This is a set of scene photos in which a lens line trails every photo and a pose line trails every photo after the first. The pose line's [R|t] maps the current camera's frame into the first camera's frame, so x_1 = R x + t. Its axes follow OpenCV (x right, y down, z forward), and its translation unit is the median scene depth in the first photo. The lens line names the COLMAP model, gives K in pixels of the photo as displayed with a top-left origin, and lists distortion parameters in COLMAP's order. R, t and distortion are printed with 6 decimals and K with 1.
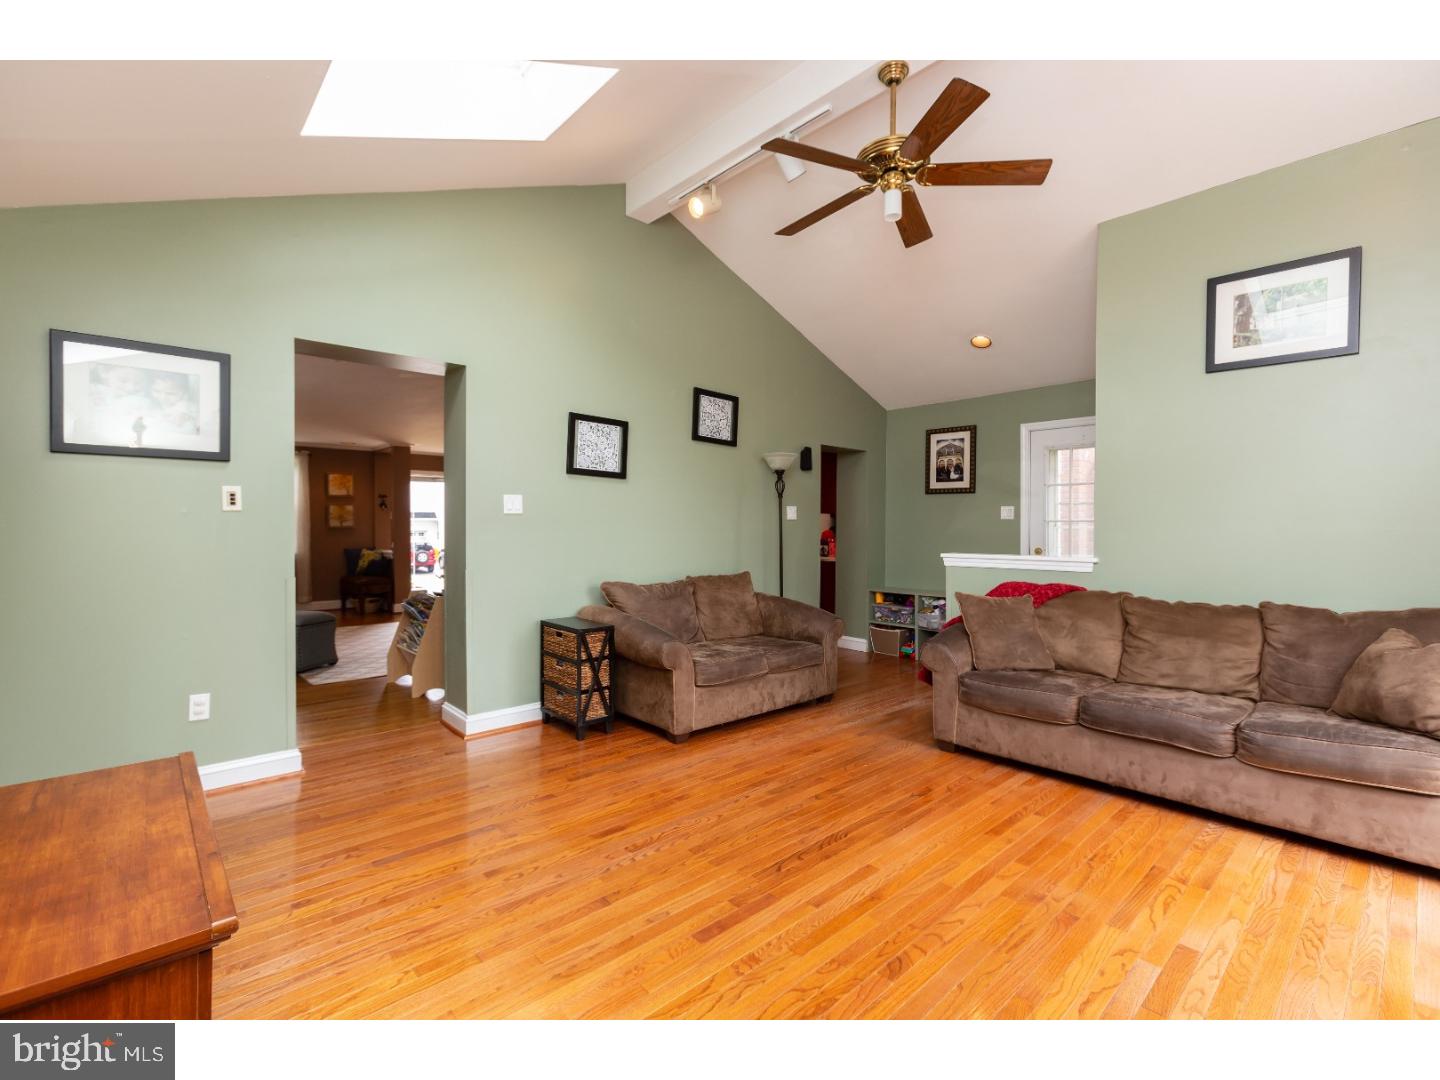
lens RADIAL K [[648.5, 0, 726.1], [0, 648.5, 538.8], [0, 0, 1]] dist [-0.034897, 0.027643]
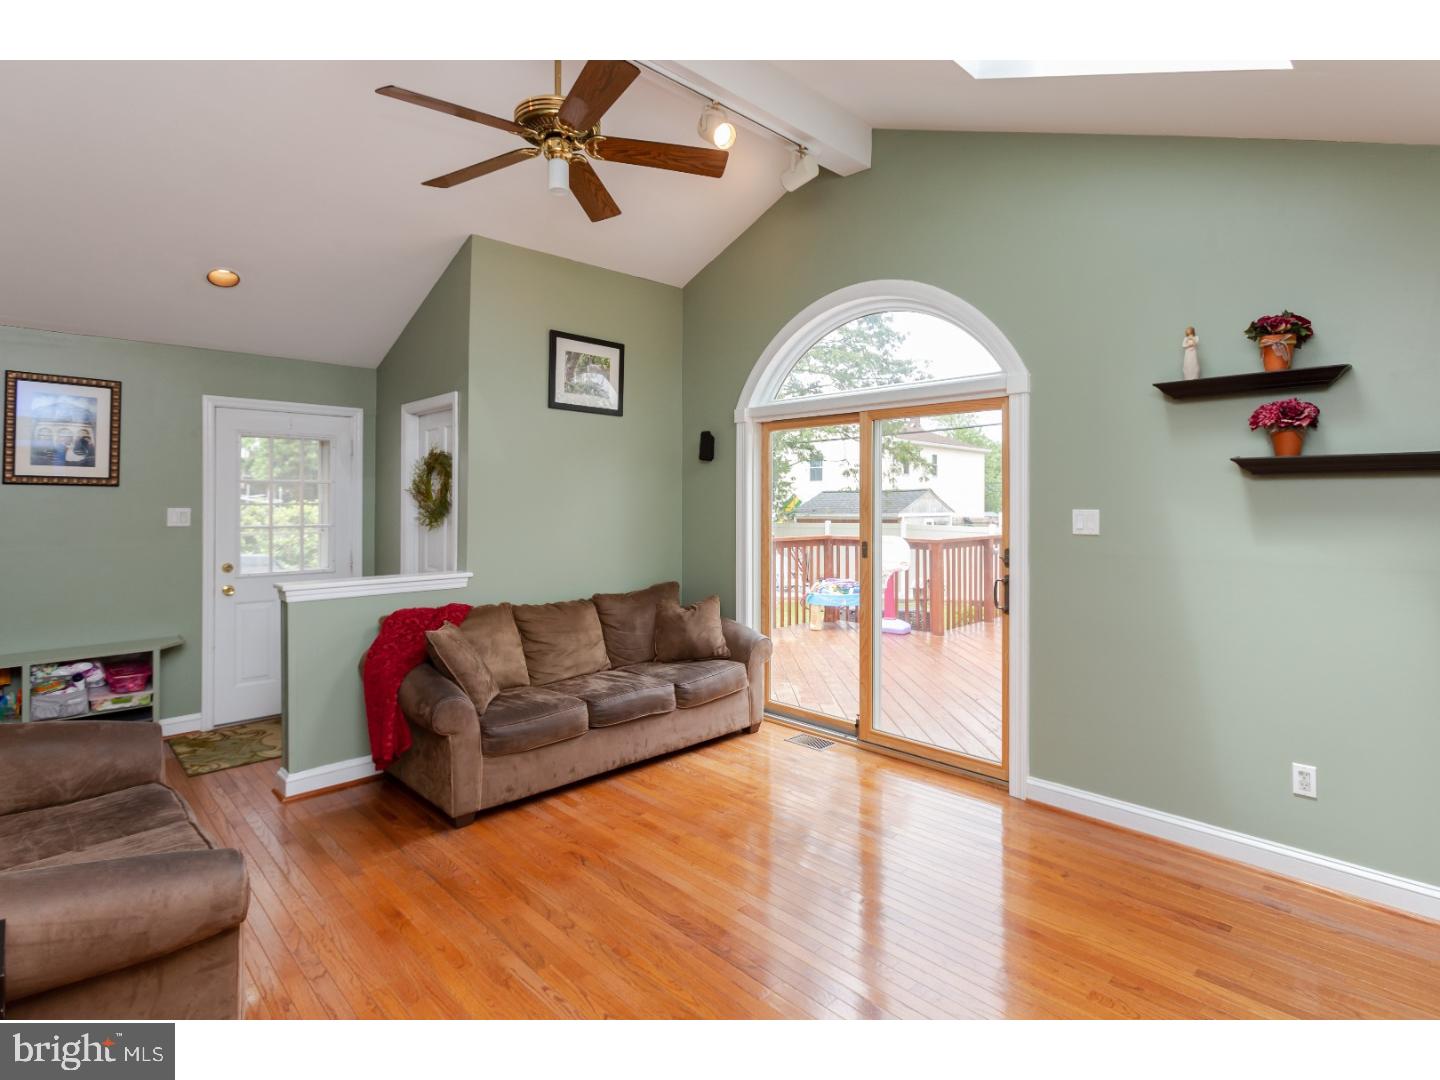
lens RADIAL K [[734.1, 0, 720.3], [0, 734.1, 506.8], [0, 0, 1]] dist [0.001068, 0.000469]
pose [[-0.018287, -0.008381, 0.999798, -0.674475], [0.014795, 0.999853, 0.008652, -0.090603], [-0.999723, 0.014950, -0.018160, 0.777797]]
